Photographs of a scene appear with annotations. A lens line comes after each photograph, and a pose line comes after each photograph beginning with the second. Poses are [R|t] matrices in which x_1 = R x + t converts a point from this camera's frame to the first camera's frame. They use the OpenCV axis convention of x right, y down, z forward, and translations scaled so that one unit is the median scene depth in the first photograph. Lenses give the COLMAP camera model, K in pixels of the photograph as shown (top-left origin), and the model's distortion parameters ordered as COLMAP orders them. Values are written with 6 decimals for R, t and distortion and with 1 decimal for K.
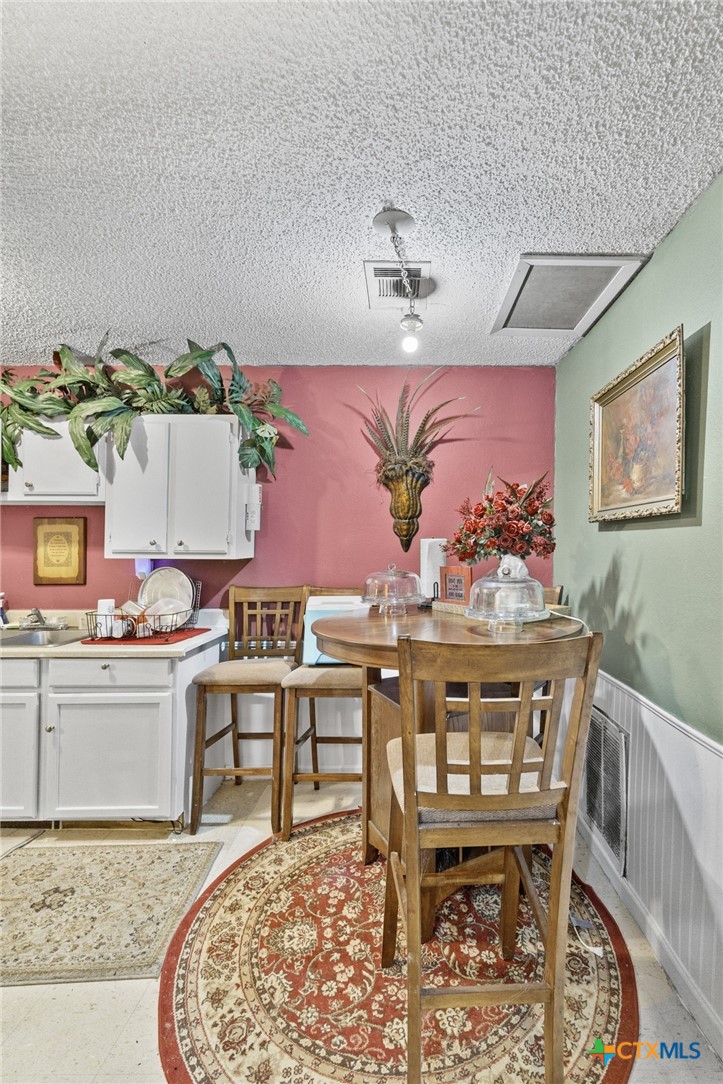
lens RADIAL K [[446.5, 0, 389.8], [0, 446.5, 522.6], [0, 0, 1]] dist [-0.000930, -0.000230]
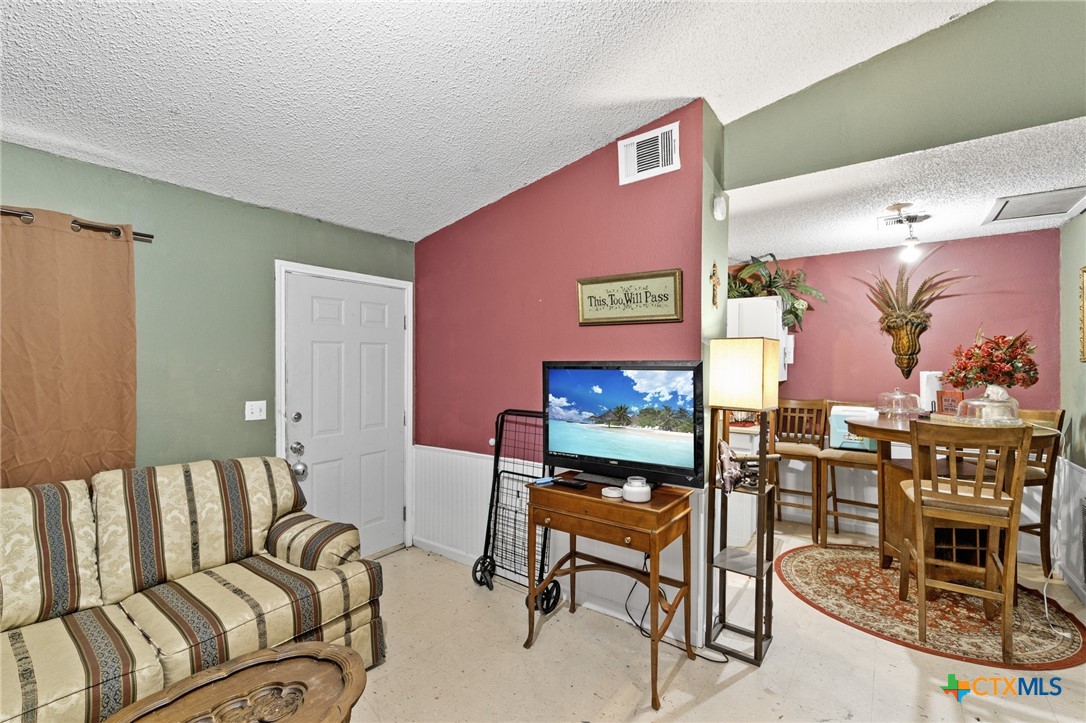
lens RADIAL K [[481.5, 0, 545.6], [0, 481.5, 341.5], [0, 0, 1]] dist [0.002280, 0.000575]
pose [[0.831633, -0.016977, -0.555066, -0.072982], [0.026975, 0.999588, 0.009842, -0.109839], [0.554670, -0.023158, 0.831748, -1.000354]]
